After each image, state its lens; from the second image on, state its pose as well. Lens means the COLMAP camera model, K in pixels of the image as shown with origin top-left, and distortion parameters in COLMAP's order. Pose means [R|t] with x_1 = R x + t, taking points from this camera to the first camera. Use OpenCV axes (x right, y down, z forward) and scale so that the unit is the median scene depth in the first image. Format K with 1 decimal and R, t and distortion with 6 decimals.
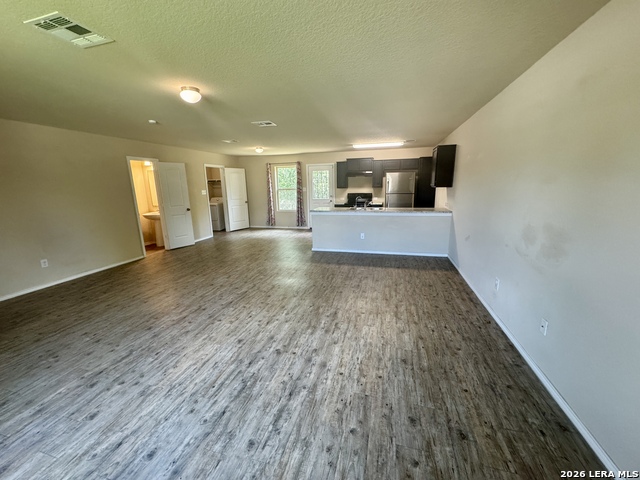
lens RADIAL K [[256.2, 0, 320.4], [0, 256.2, 239.1], [0, 0, 1]] dist [-0.003877, 0.000369]
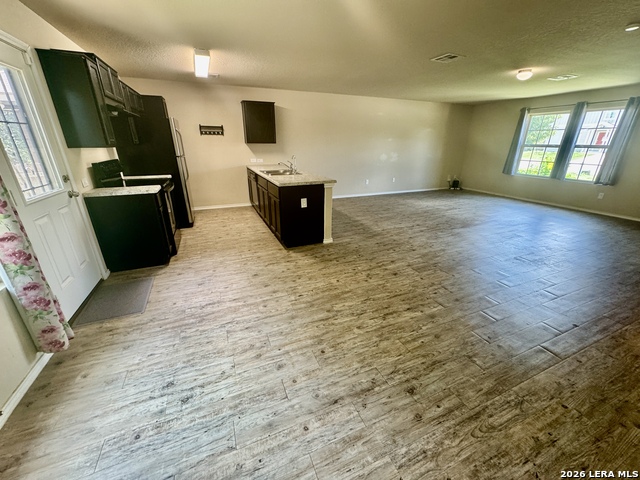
lens RADIAL K [[256.2, 0, 320.4], [0, 256.2, 239.1], [0, 0, 1]] dist [-0.003877, 0.000369]
pose [[-0.618272, -0.264624, 0.740077, -0.835905], [0.171329, 0.873596, 0.455496, -0.449080], [-0.767064, 0.408417, -0.494782, 2.264189]]
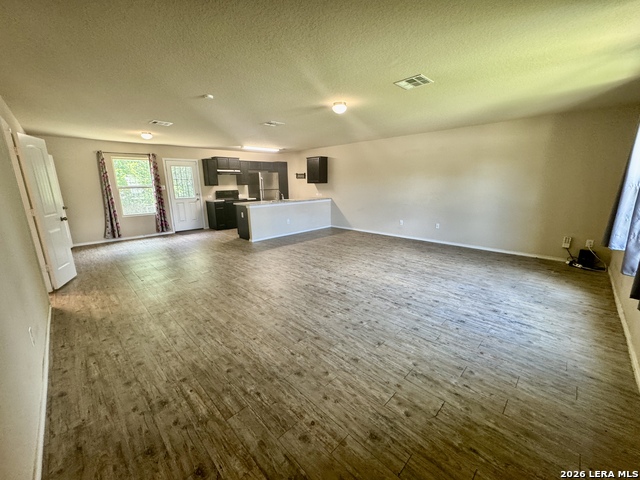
lens RADIAL K [[256.2, 0, 320.4], [0, 256.2, 239.1], [0, 0, 1]] dist [-0.003877, 0.000369]
pose [[0.496558, -0.177841, 0.849590, -1.339749], [0.185747, 0.977884, 0.096133, -0.029315], [-0.847897, 0.110073, 0.518609, 0.344081]]
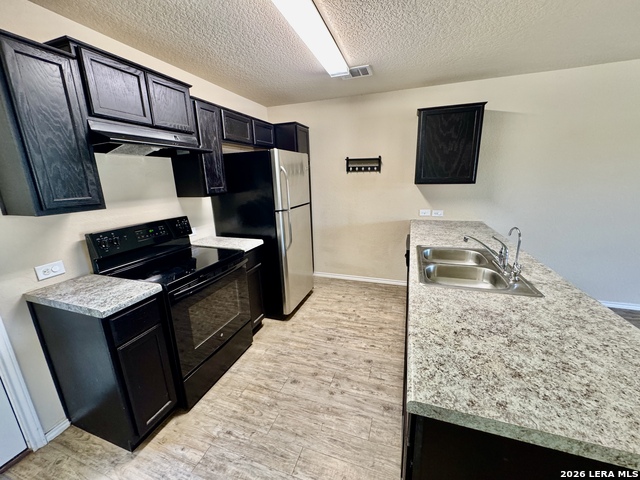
lens RADIAL K [[256.2, 0, 320.4], [0, 256.2, 239.1], [0, 0, 1]] dist [-0.003877, 0.000369]
pose [[0.070783, -0.222386, 0.972386, -0.175826], [0.238049, 0.950430, 0.200037, -0.398604], [-0.968670, 0.217317, 0.120213, 1.855027]]
